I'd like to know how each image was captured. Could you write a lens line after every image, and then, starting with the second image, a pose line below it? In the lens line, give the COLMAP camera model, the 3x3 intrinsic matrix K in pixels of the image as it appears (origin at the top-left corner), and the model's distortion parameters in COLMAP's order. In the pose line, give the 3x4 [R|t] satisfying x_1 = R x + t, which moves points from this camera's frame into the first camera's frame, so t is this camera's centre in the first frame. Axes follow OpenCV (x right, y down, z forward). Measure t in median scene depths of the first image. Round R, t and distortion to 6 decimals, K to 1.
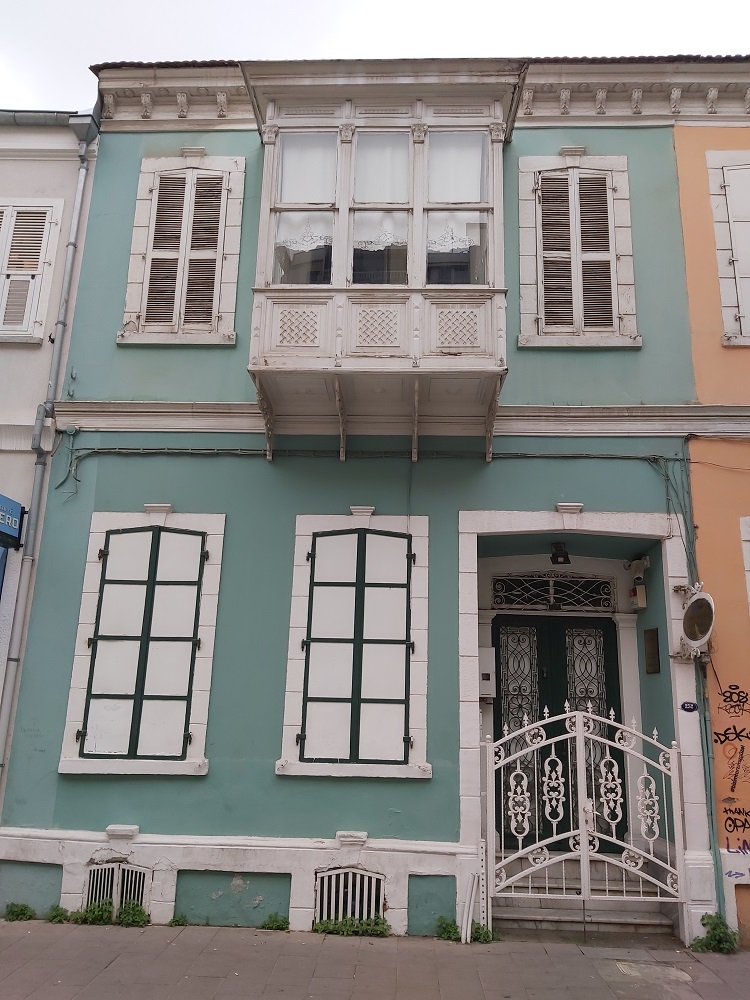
lens RADIAL K [[838.0, 0, 375.0], [0, 838.0, 500.0], [0, 0, 1]] dist [-0.006899, -0.014622]
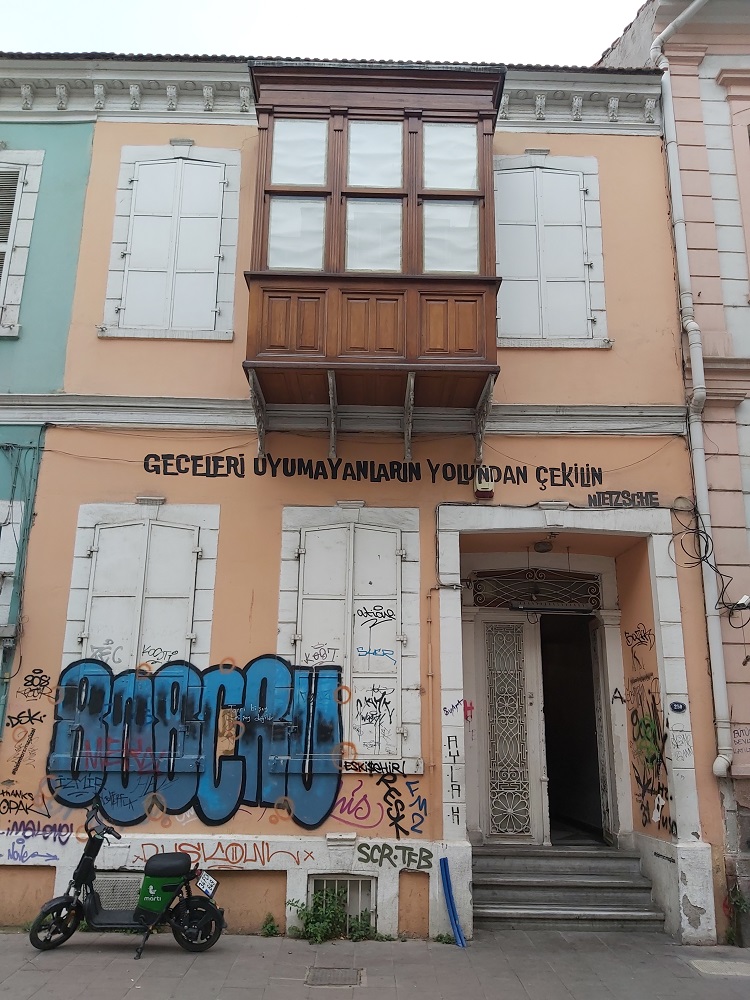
lens RADIAL K [[830.1, 0, 374.9], [0, 830.1, 489.0], [0, 0, 1]] dist [-0.015240, -0.005409]
pose [[0.997712, 0.000950, 0.067602, 0.777410], [-0.000487, 0.999976, -0.006863, 0.009112], [-0.067607, 0.006814, 0.997689, -0.032314]]
